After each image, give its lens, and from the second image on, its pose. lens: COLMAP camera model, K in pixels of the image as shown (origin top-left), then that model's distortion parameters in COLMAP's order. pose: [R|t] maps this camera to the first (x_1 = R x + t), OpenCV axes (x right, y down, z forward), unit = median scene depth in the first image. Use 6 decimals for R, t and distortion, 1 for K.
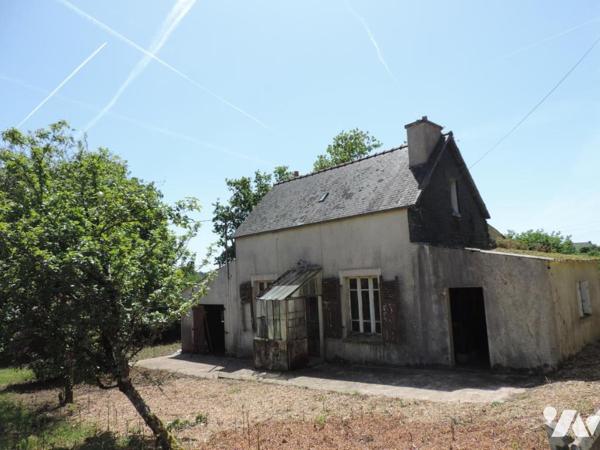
lens RADIAL K [[430.9, 0, 300.0], [0, 430.9, 225.0], [0, 0, 1]] dist [-0.004509, -0.006819]
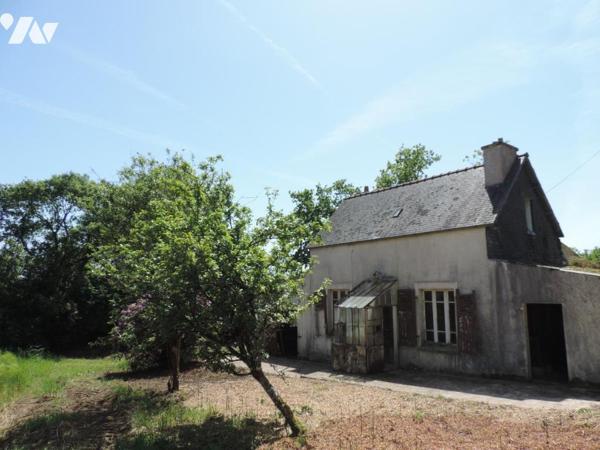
lens RADIAL K [[430.9, 0, 300.0], [0, 430.9, 225.0], [0, 0, 1]] dist [-0.004509, -0.006819]
pose [[0.994033, 0.022928, -0.106641, -0.083663], [-0.025067, 0.999510, -0.018764, -0.010436], [0.106159, 0.021325, 0.994120, -0.094181]]
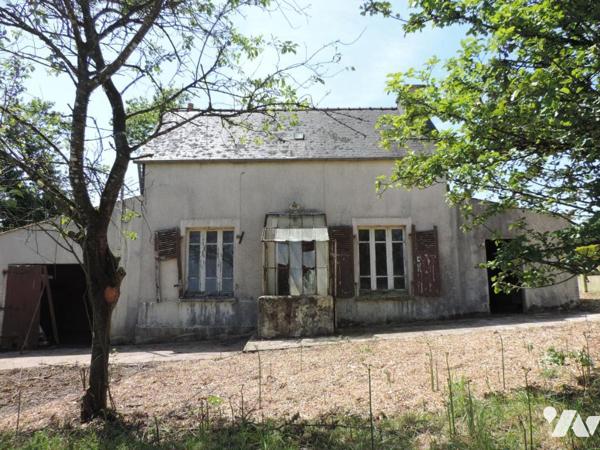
lens RADIAL K [[430.9, 0, 300.0], [0, 430.9, 225.0], [0, 0, 1]] dist [-0.004509, -0.006819]
pose [[0.678708, 0.145759, 0.719798, -0.615646], [-0.108780, 0.989248, -0.097752, 0.222920], [-0.726307, -0.011954, 0.687266, 0.511376]]
